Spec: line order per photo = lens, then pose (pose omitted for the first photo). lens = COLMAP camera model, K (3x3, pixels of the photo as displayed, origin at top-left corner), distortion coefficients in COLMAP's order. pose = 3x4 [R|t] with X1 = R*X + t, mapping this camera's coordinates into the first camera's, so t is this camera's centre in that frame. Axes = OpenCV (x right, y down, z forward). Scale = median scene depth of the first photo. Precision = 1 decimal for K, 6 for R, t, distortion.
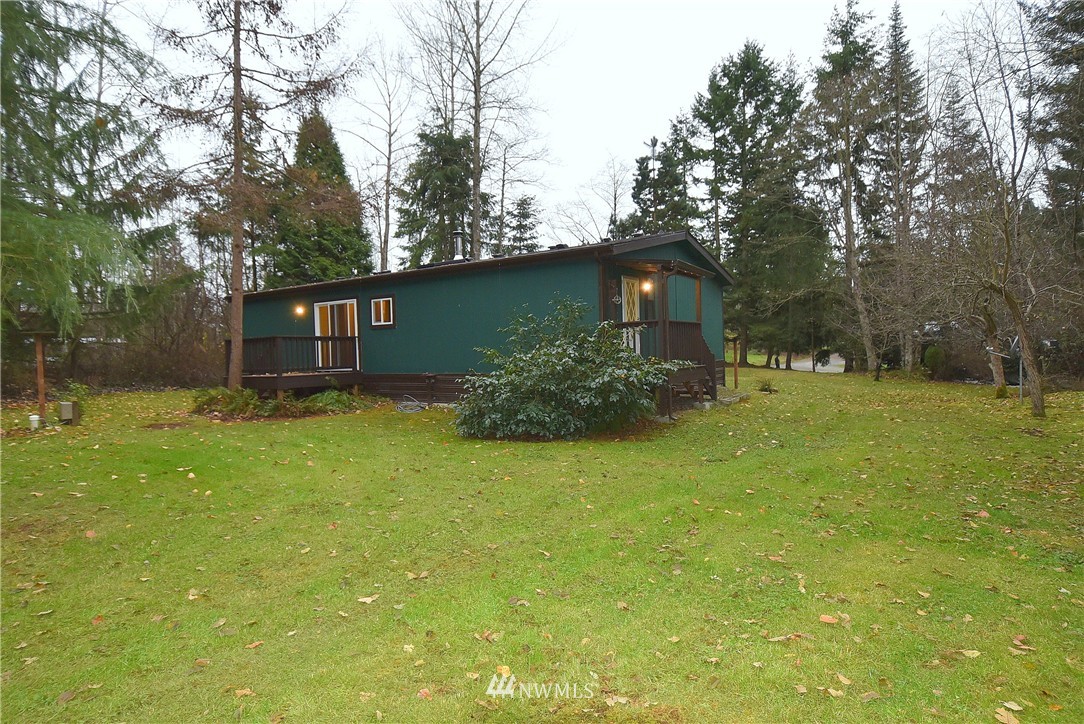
lens RADIAL K [[593.4, 0, 541.3], [0, 593.4, 364.4], [0, 0, 1]] dist [0.002645, -0.014921]
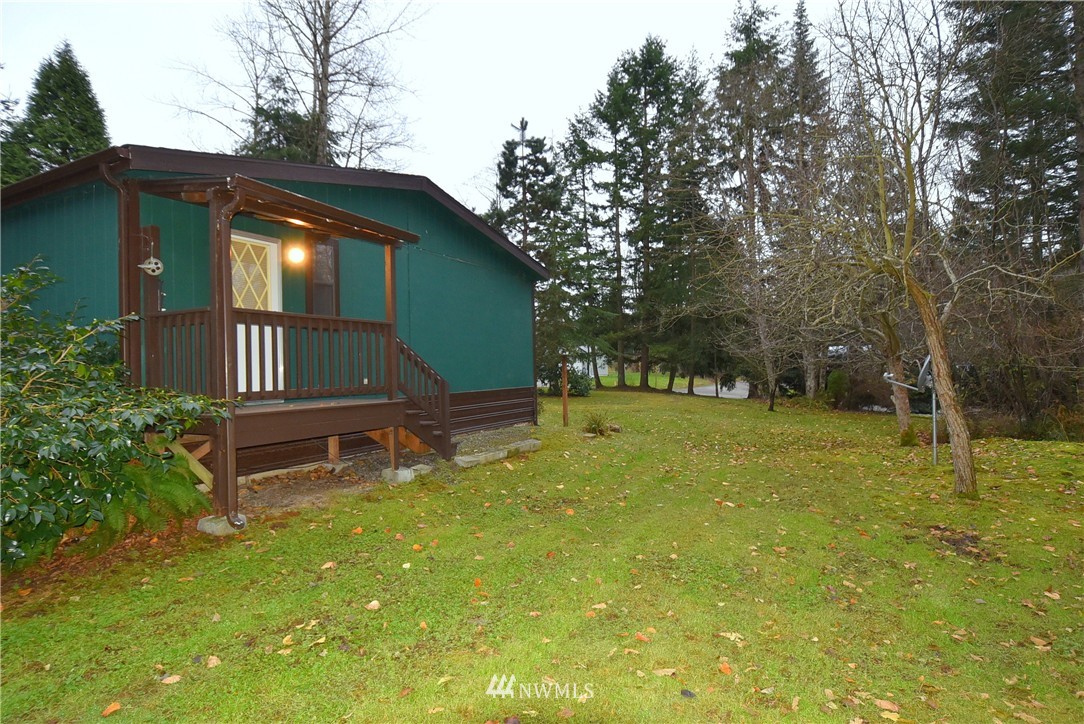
lens RADIAL K [[593.4, 0, 542.3], [0, 593.4, 367.1], [0, 0, 1]] dist [0.002645, -0.014921]
pose [[0.994483, 0.012416, 0.104163, 0.101195], [-0.009382, 0.999519, -0.029565, -0.004067], [-0.104480, 0.028424, 0.994121, 0.127148]]
